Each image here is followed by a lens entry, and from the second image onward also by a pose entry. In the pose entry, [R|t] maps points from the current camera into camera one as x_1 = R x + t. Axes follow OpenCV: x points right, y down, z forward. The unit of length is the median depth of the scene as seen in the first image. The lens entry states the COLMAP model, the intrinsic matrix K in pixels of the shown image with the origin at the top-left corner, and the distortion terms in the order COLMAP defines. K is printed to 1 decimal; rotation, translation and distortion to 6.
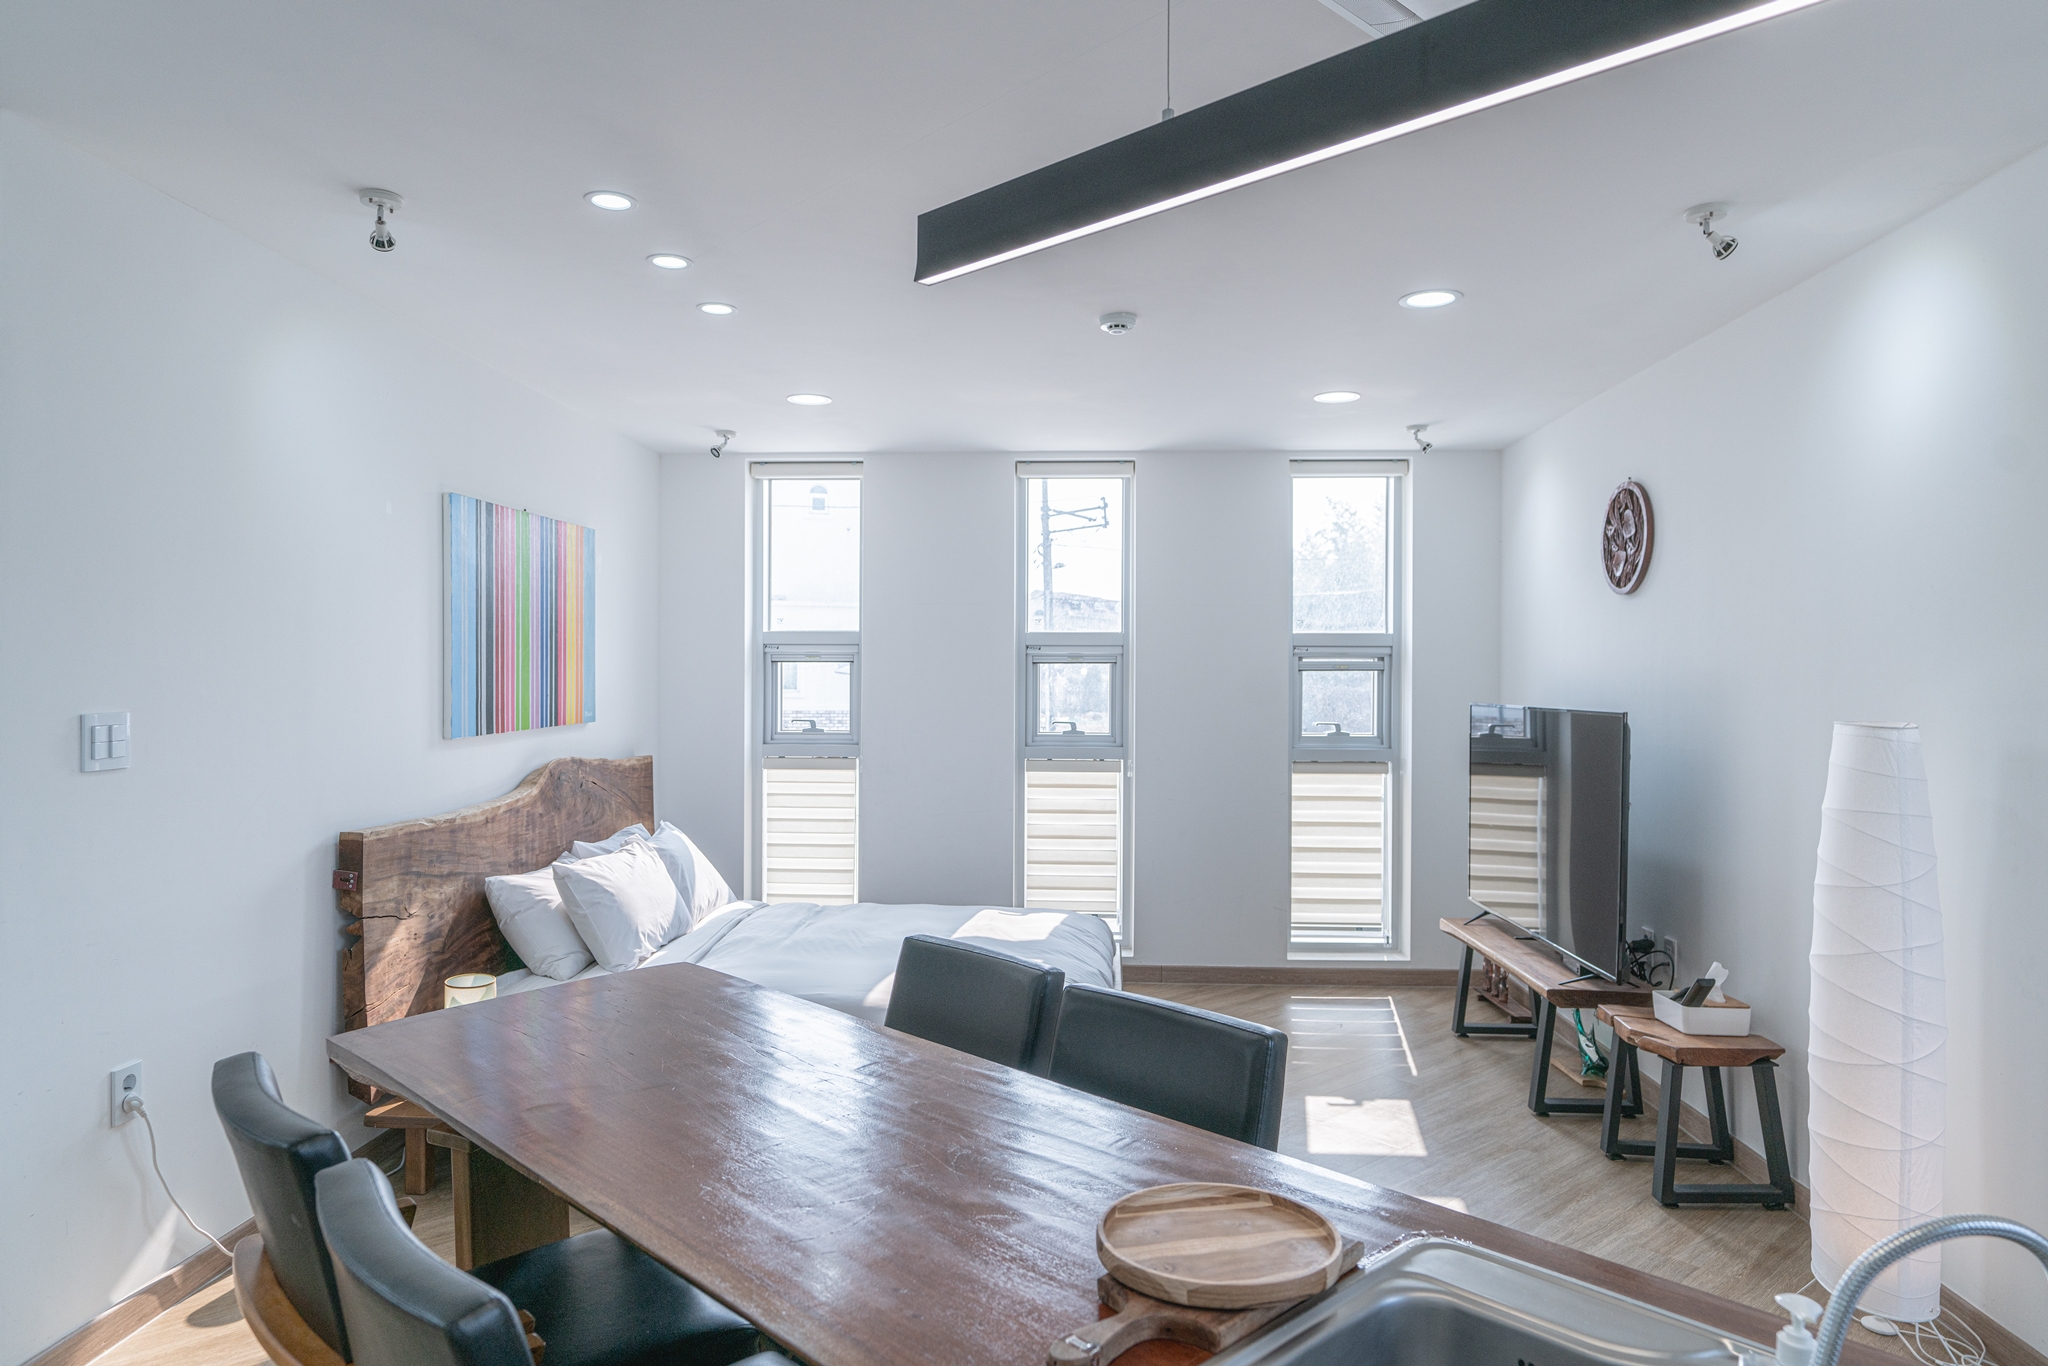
lens RADIAL K [[1243.1, 0, 1024.0], [0, 1243.1, 683.0], [0, 0, 1]] dist [-0.002718, 0.002565]
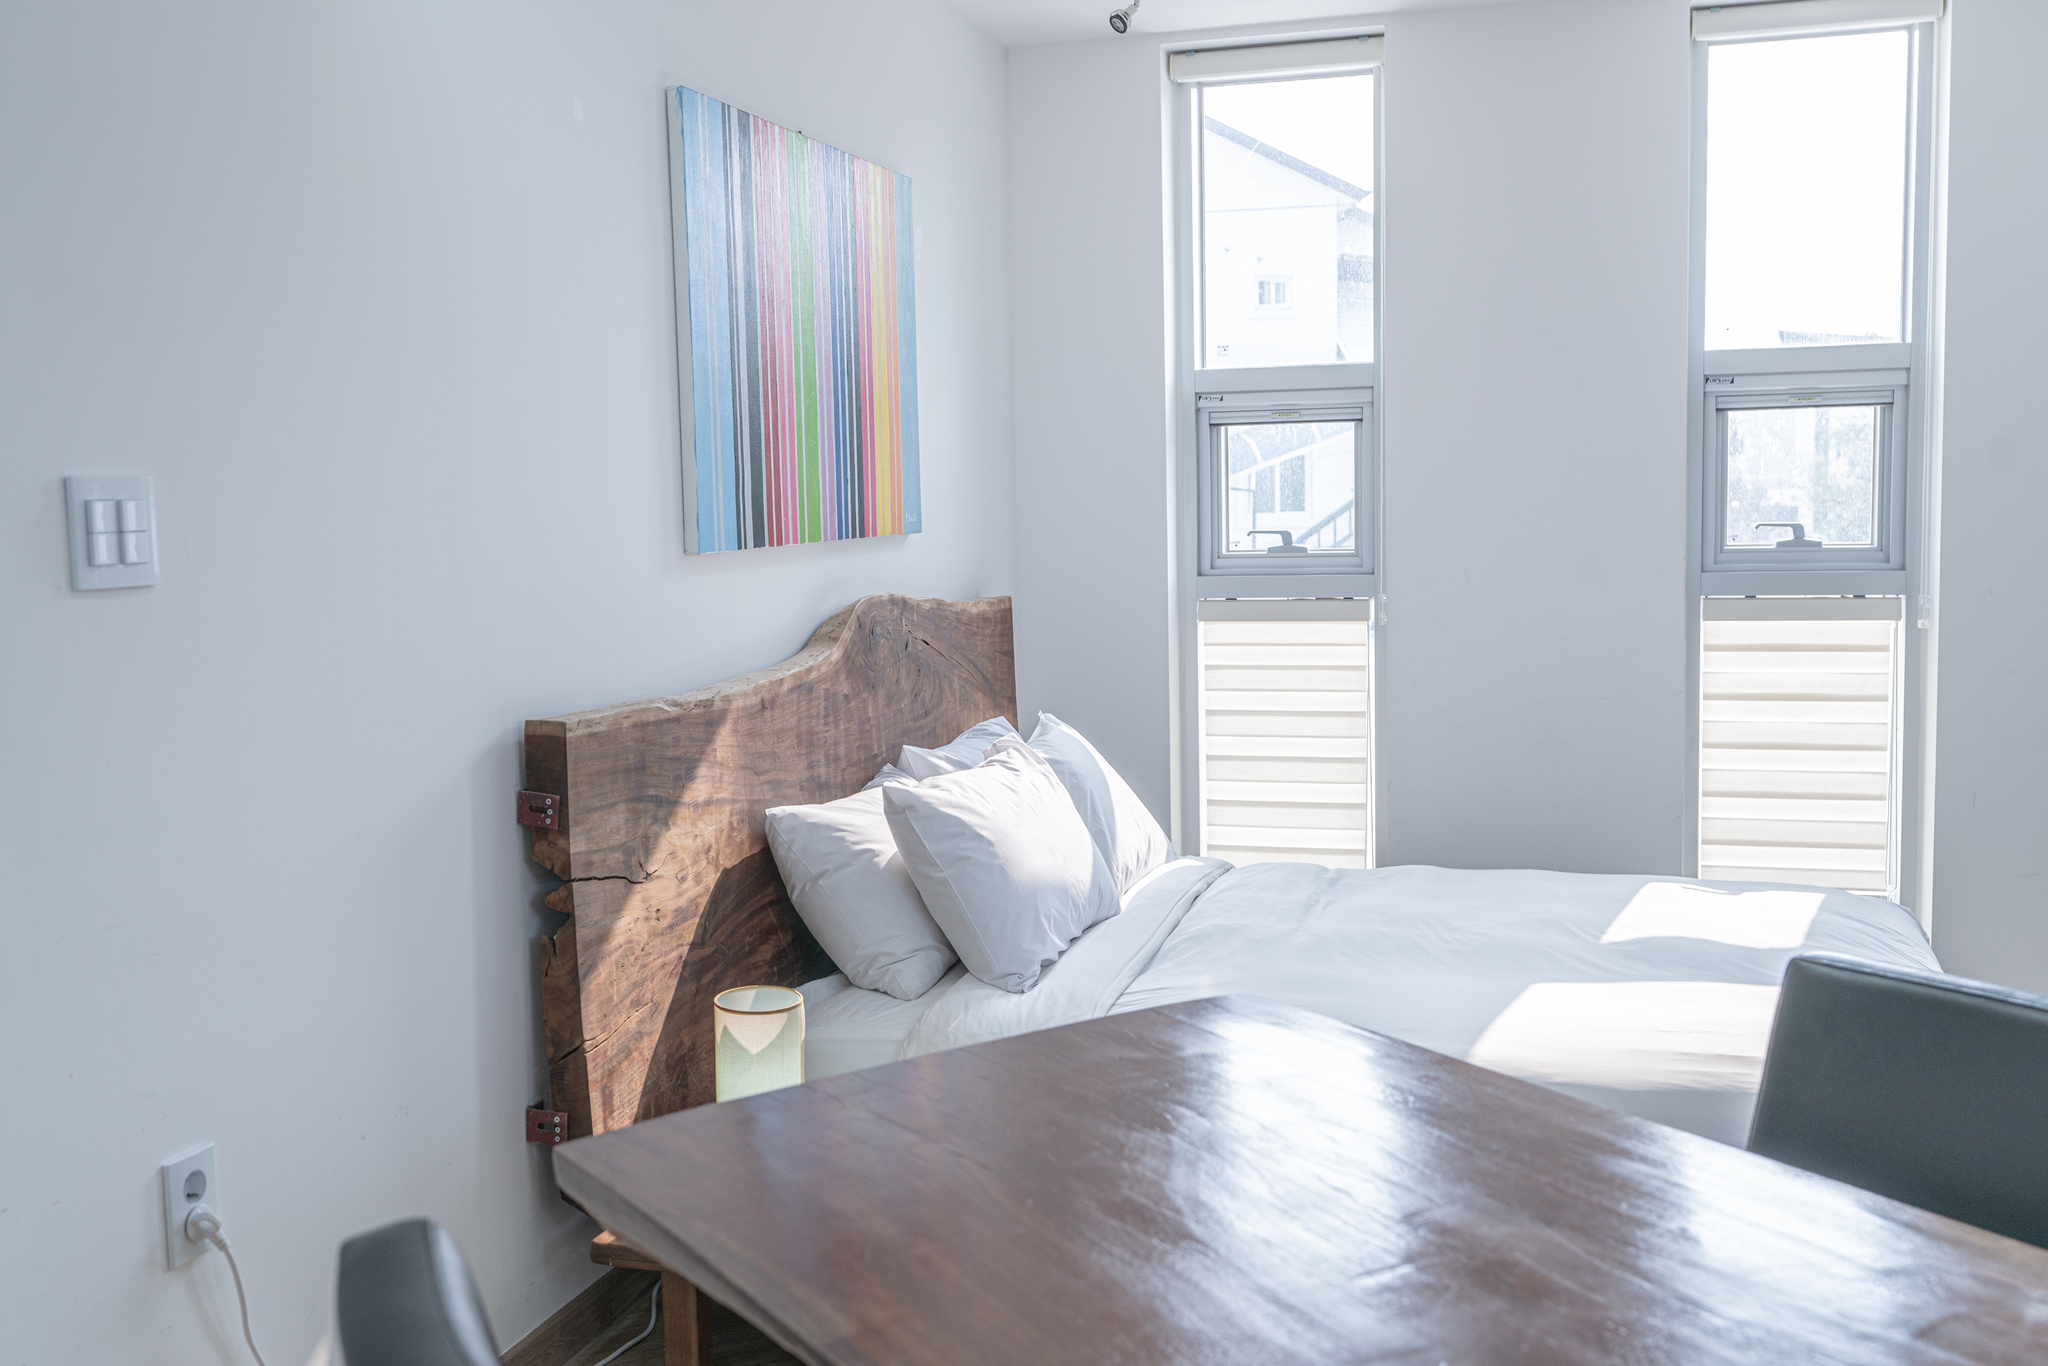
lens RADIAL K [[1988.8, 0, 1024.0], [0, 1988.8, 683.0], [0, 0, 1]] dist [0.010884, -0.012836]
pose [[0.972531, -0.002909, -0.232757, -0.110621], [0.023005, 0.996228, 0.083673, 0.028858], [0.231636, -0.086729, 0.968929, 0.171766]]
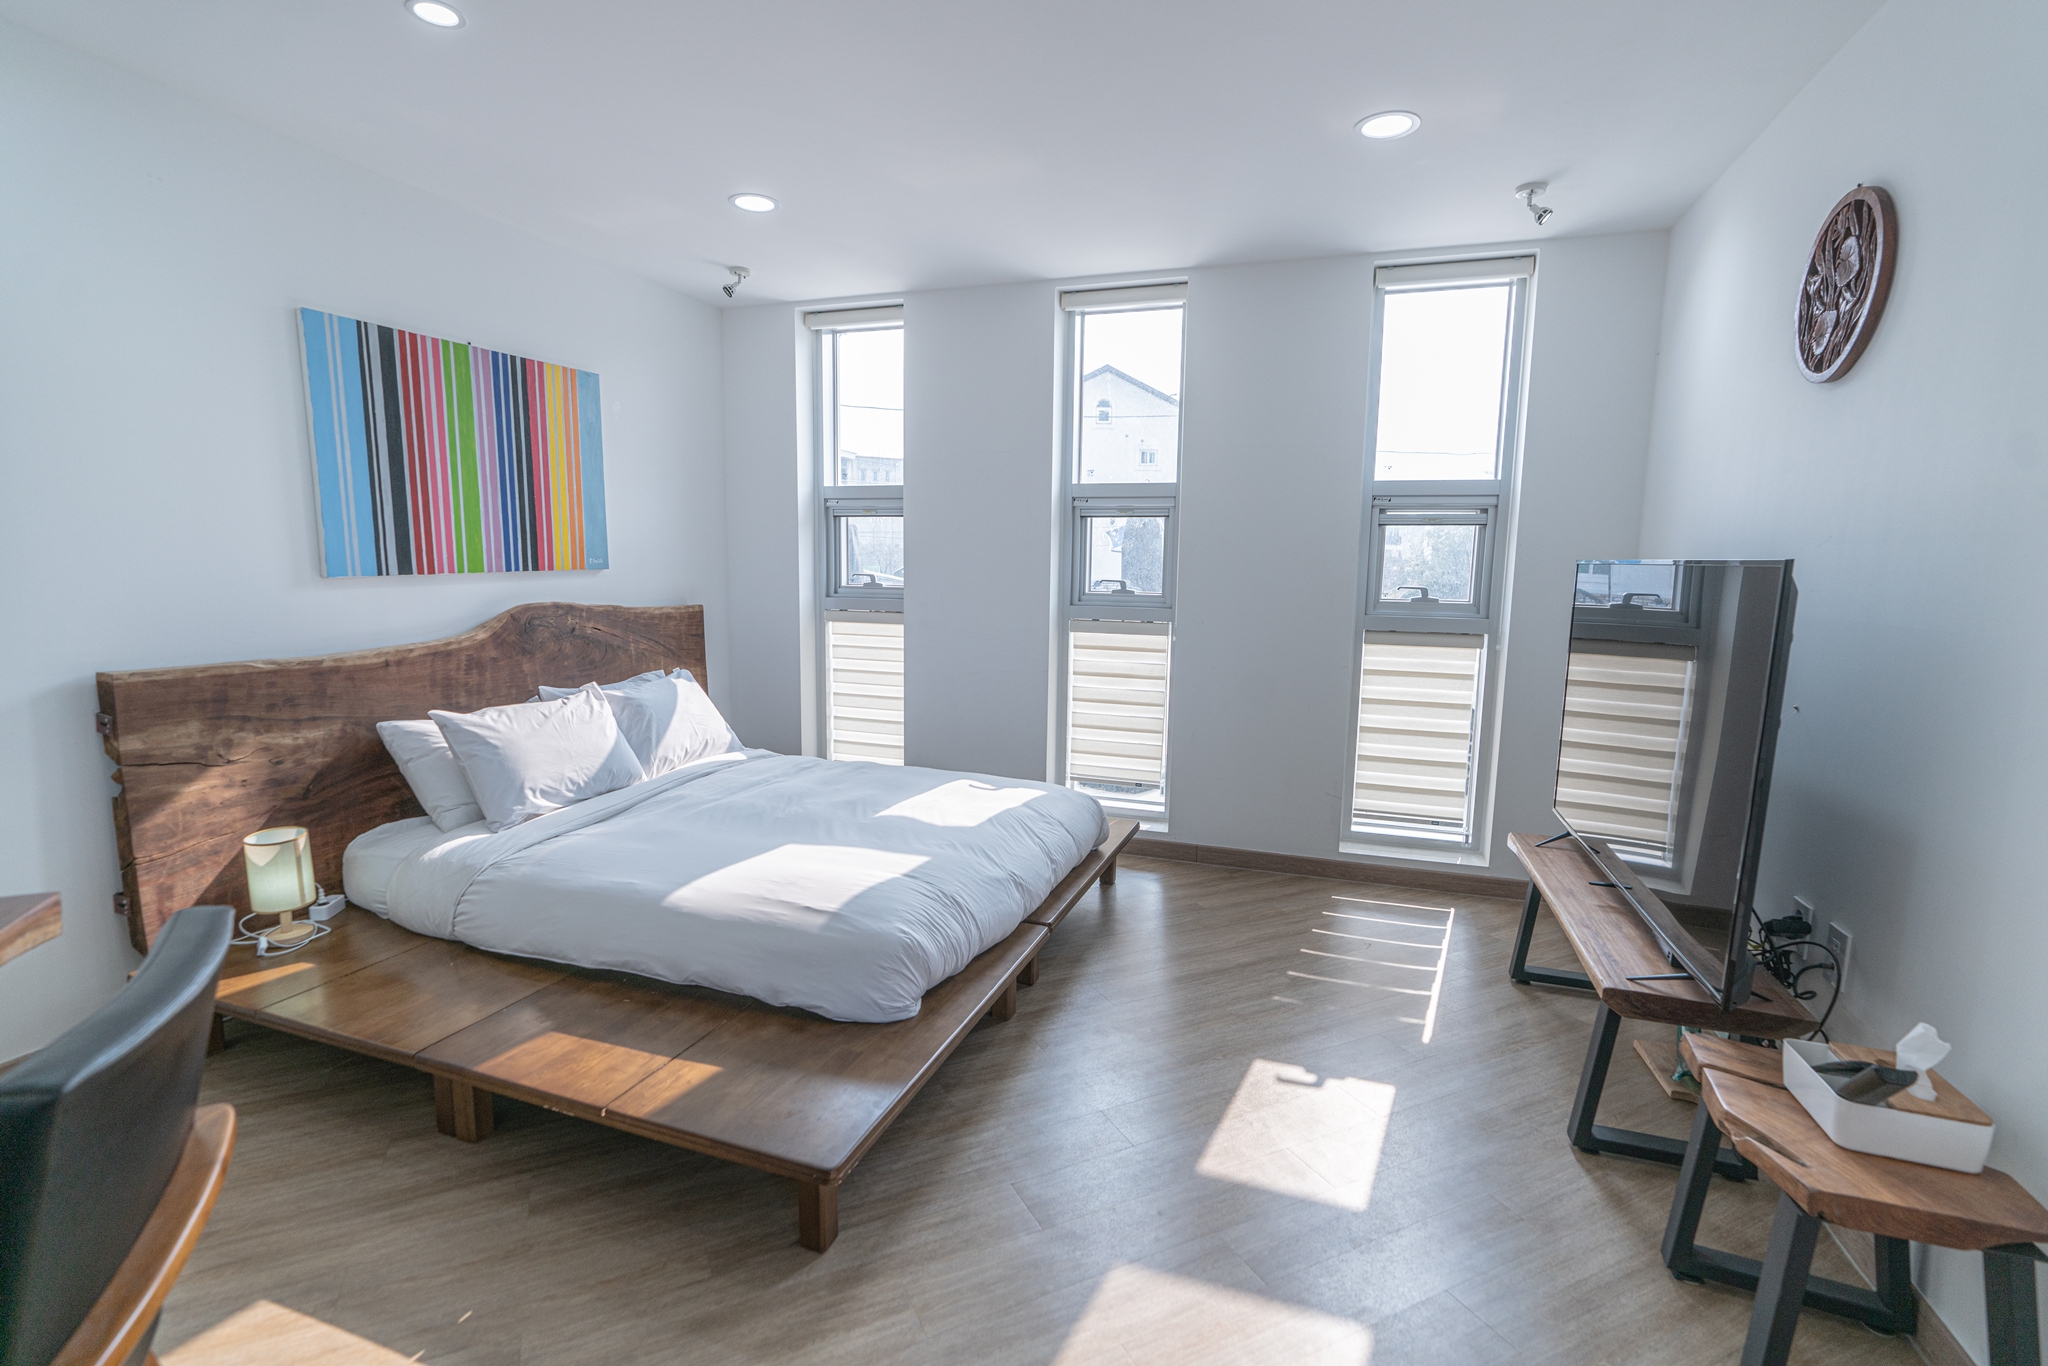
lens RADIAL K [[925.4, 0, 1024.0], [0, 925.4, 683.0], [0, 0, 1]] dist [-0.016295, 0.005279]
pose [[0.960230, 0.047340, -0.275166, 0.226372], [-0.011464, 0.991375, 0.130555, 0.024639], [0.278973, -0.122209, 0.952491, 0.423173]]
